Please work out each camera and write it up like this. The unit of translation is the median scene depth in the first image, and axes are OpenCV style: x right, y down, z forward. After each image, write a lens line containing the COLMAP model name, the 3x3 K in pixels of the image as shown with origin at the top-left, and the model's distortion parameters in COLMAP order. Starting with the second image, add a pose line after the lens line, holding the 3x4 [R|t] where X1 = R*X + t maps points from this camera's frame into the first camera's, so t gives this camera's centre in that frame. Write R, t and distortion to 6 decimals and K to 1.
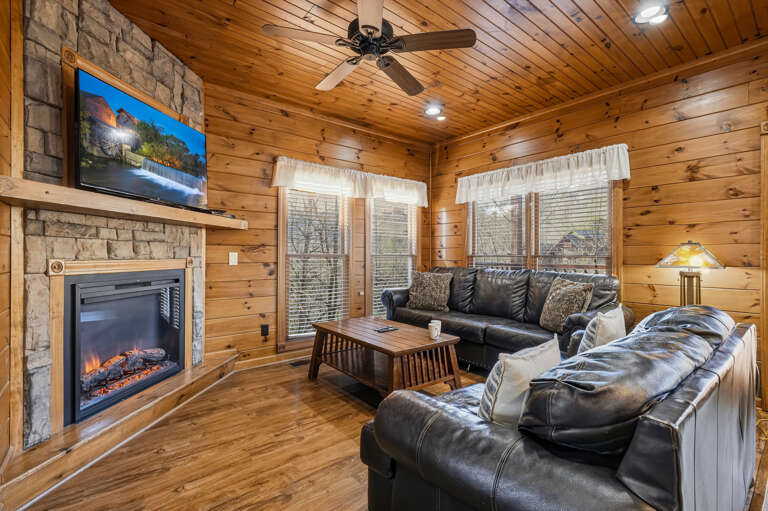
lens RADIAL K [[354.2, 0, 384.0], [0, 354.2, 255.5], [0, 0, 1]] dist [-0.000820, 0.000375]
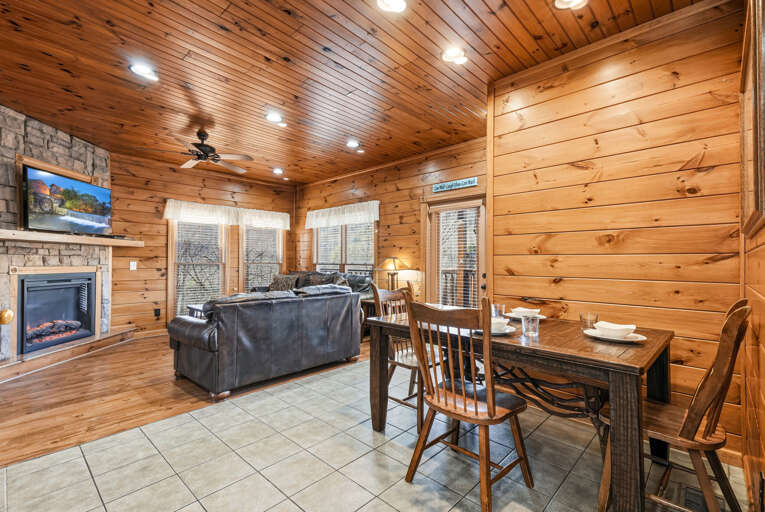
lens RADIAL K [[347.4, 0, 383.0], [0, 347.4, 262.1], [0, 0, 1]] dist [0.037063, 0.000110]
pose [[0.990306, 0.000066, 0.138903, 0.478185], [0.000218, 0.999998, -0.002026, -0.004115], [-0.138903, 0.002037, 0.990304, -0.740703]]
